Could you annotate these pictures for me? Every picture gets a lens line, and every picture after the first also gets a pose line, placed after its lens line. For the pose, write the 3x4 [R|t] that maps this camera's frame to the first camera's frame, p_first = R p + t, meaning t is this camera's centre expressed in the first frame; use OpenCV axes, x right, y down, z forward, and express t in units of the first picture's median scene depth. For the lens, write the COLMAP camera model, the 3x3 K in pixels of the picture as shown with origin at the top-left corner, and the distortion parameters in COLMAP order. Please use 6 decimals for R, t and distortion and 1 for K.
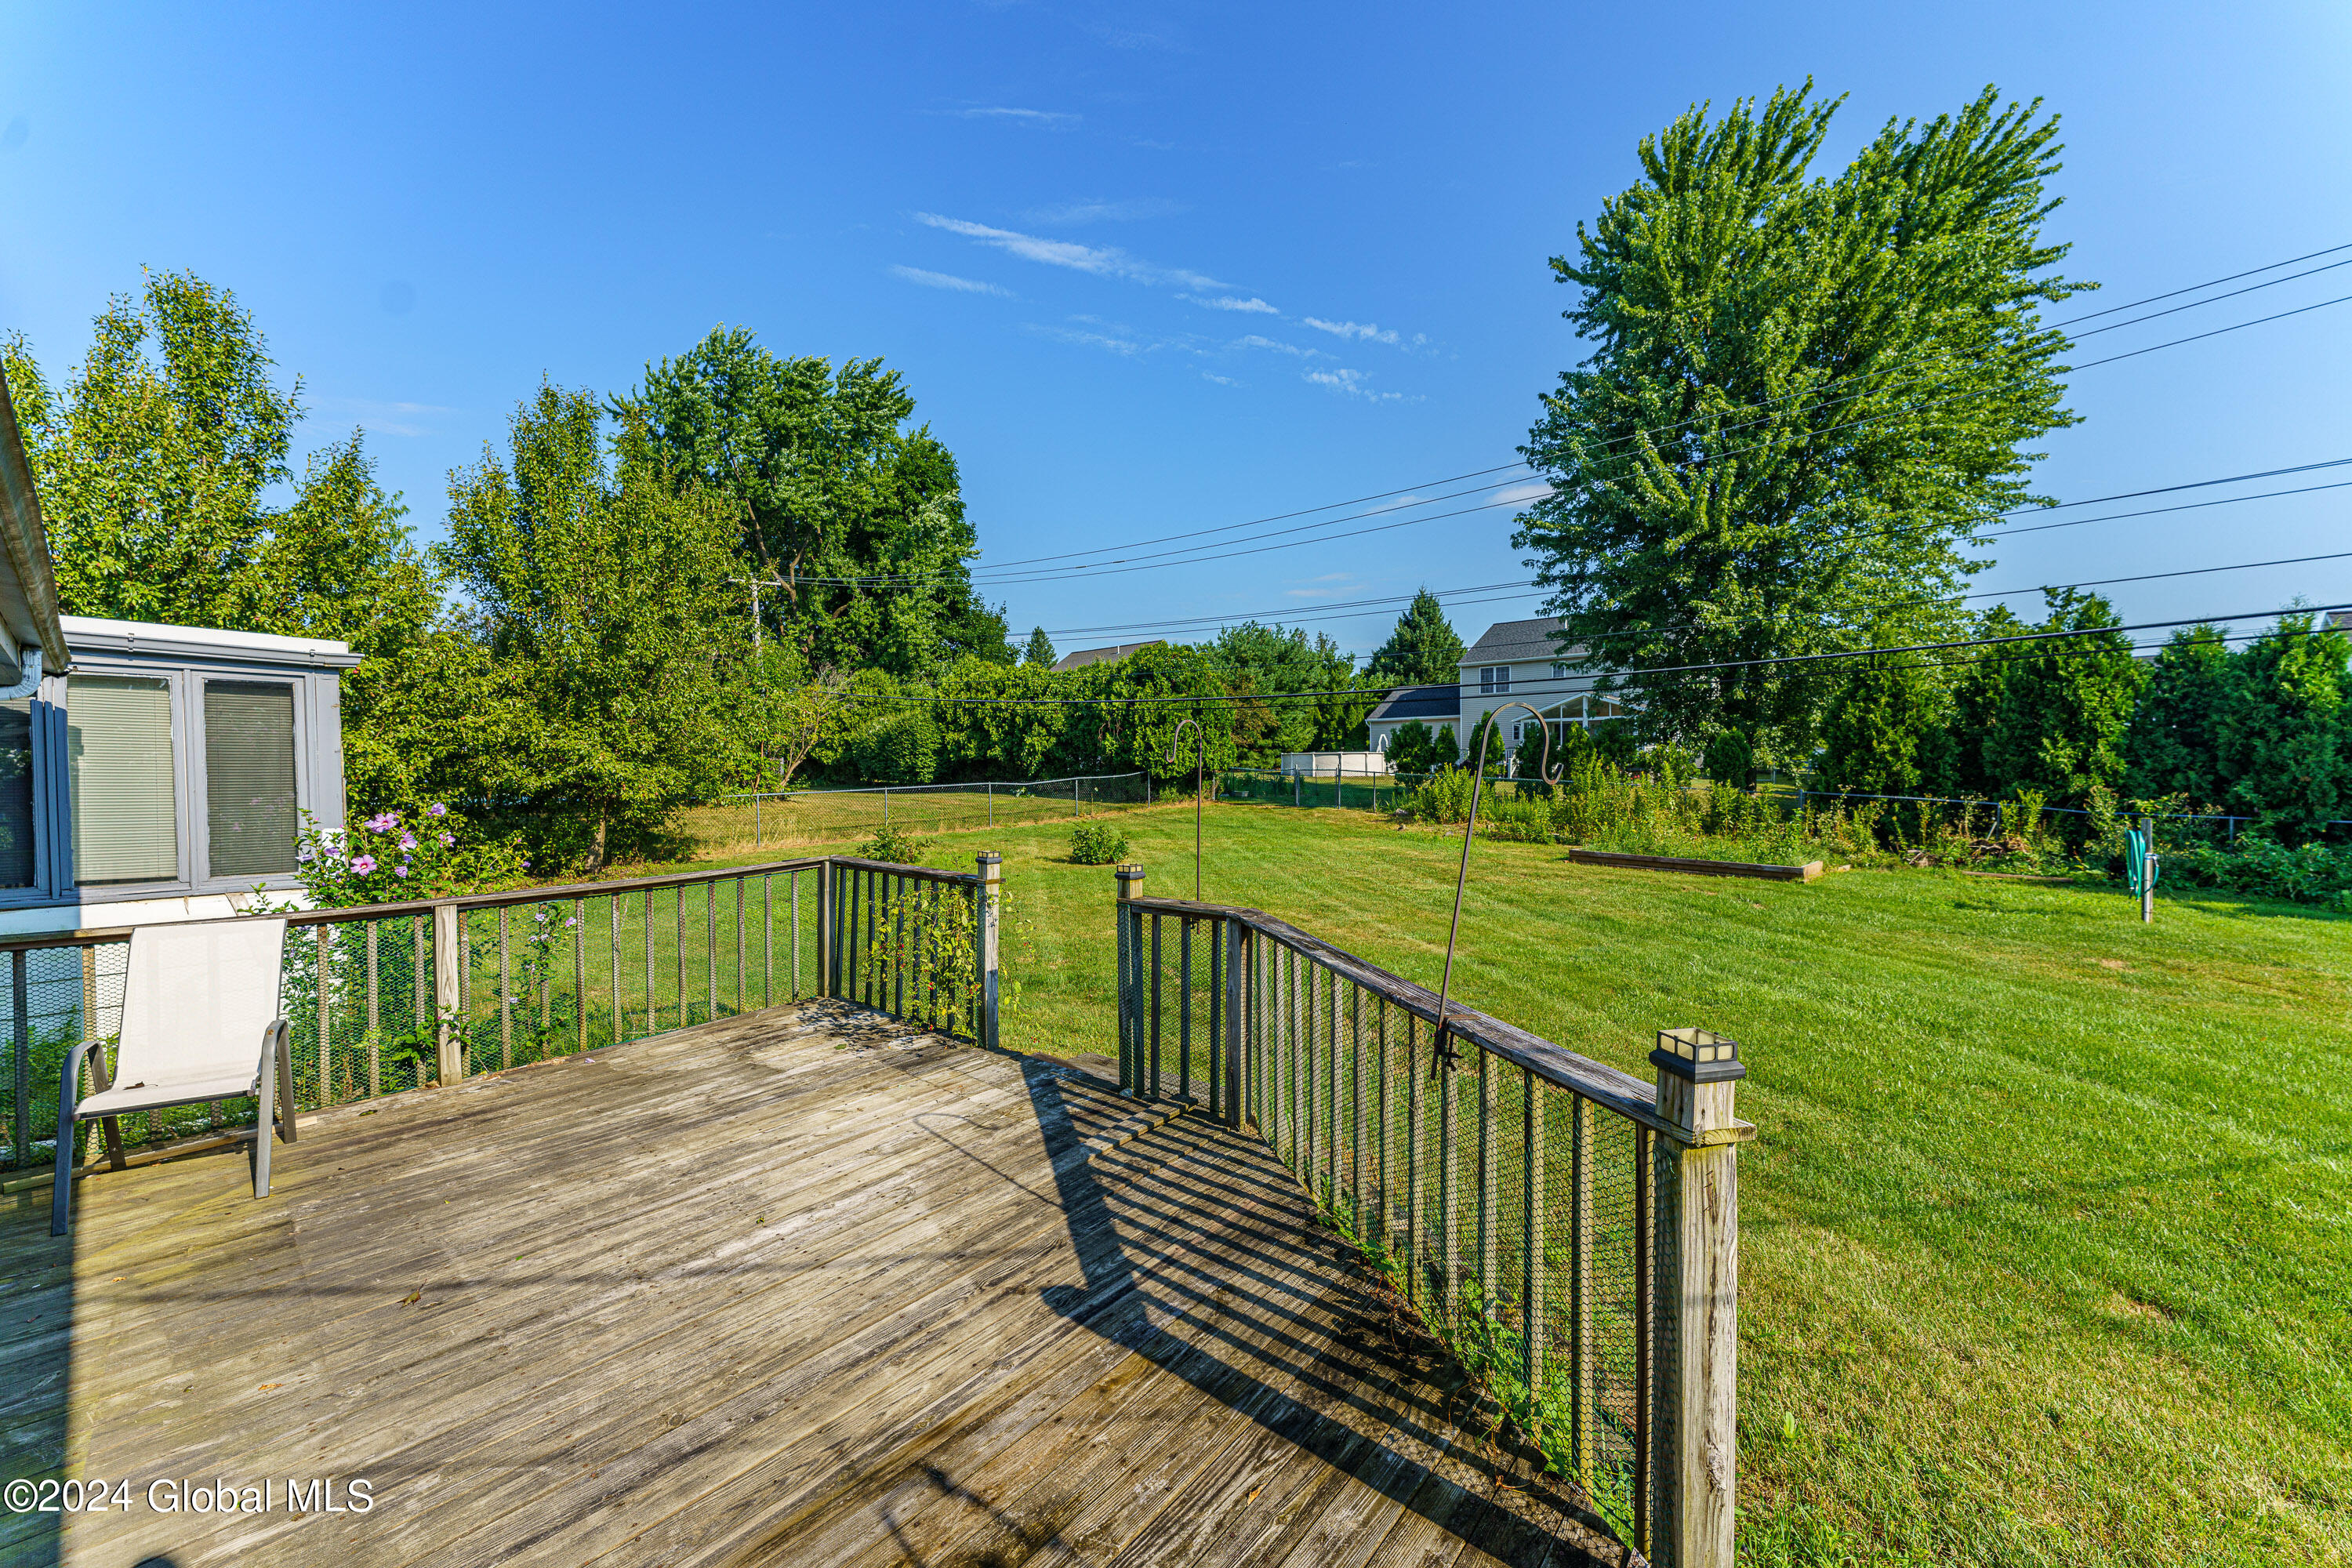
lens RADIAL K [[940.1, 0, 1182.7], [0, 940.1, 786.5], [0, 0, 1]] dist [0.004541, 0.000299]
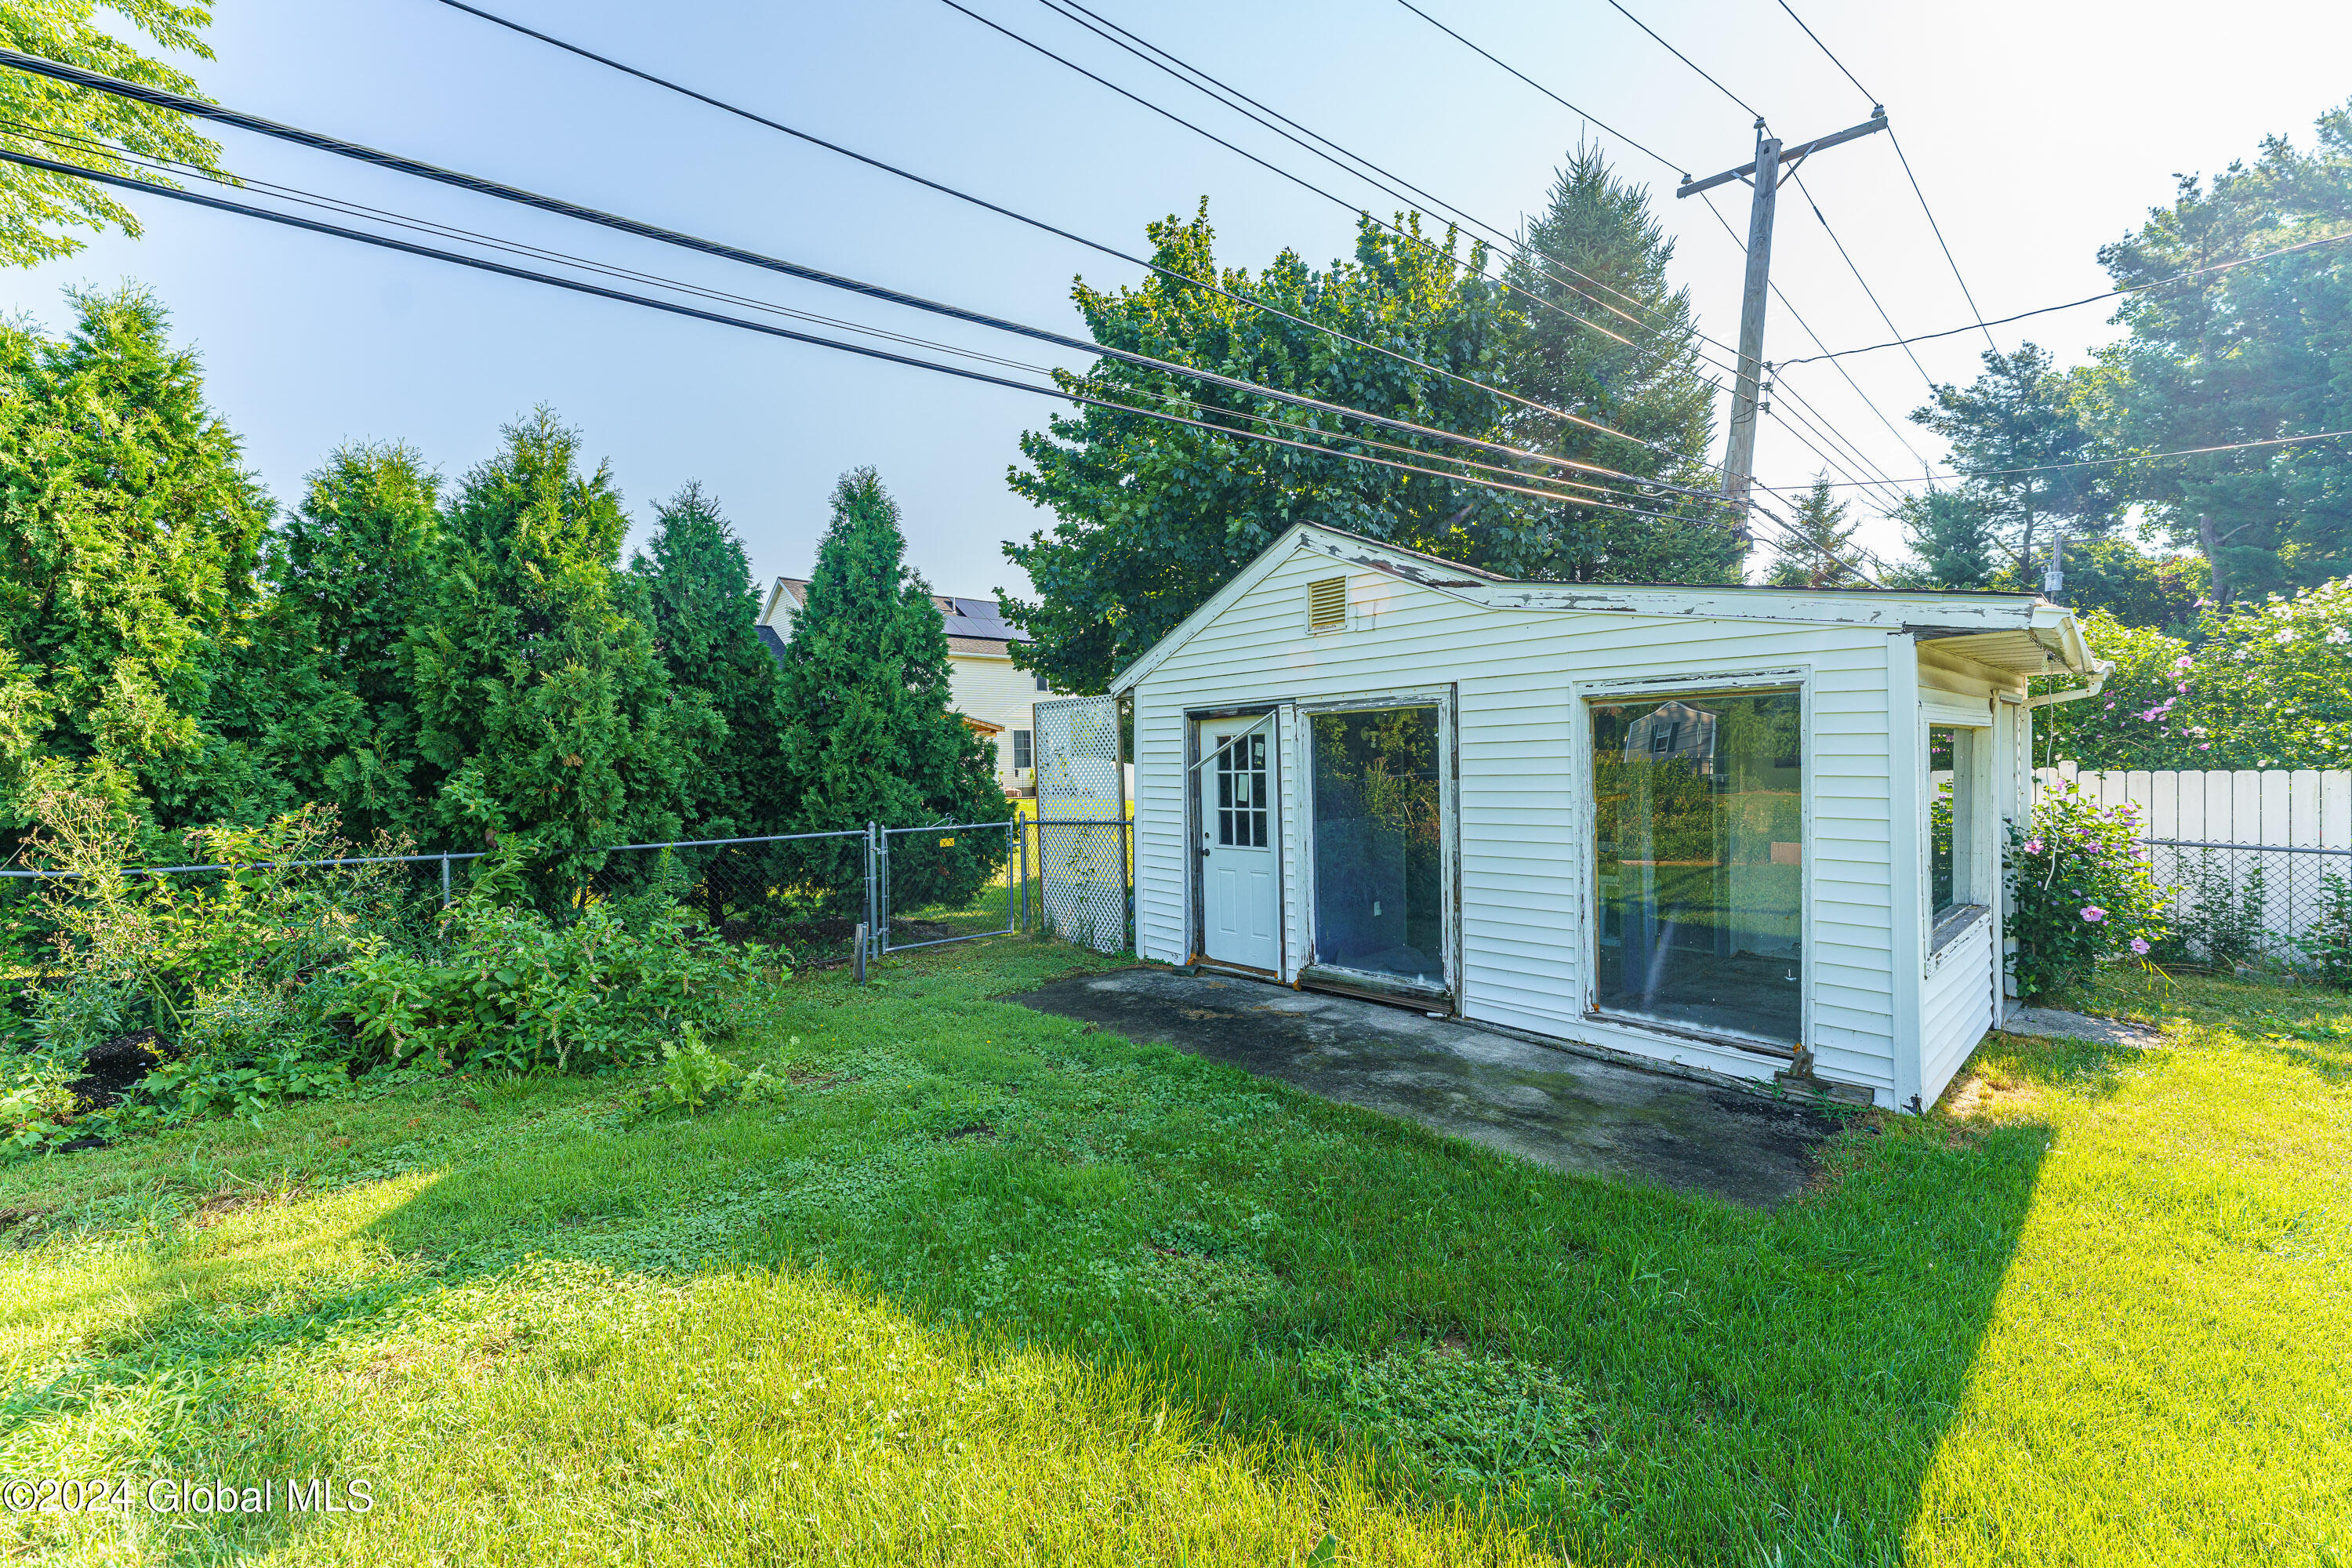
lens RADIAL K [[940.1, 0, 1179.8], [0, 940.1, 781.1], [0, 0, 1]] dist [0.004541, 0.000299]
pose [[0.119698, -0.011911, 0.992739, 0.726048], [0.037893, 0.999254, 0.007420, 0.008799], [-0.992087, 0.036730, 0.120060, 0.618098]]
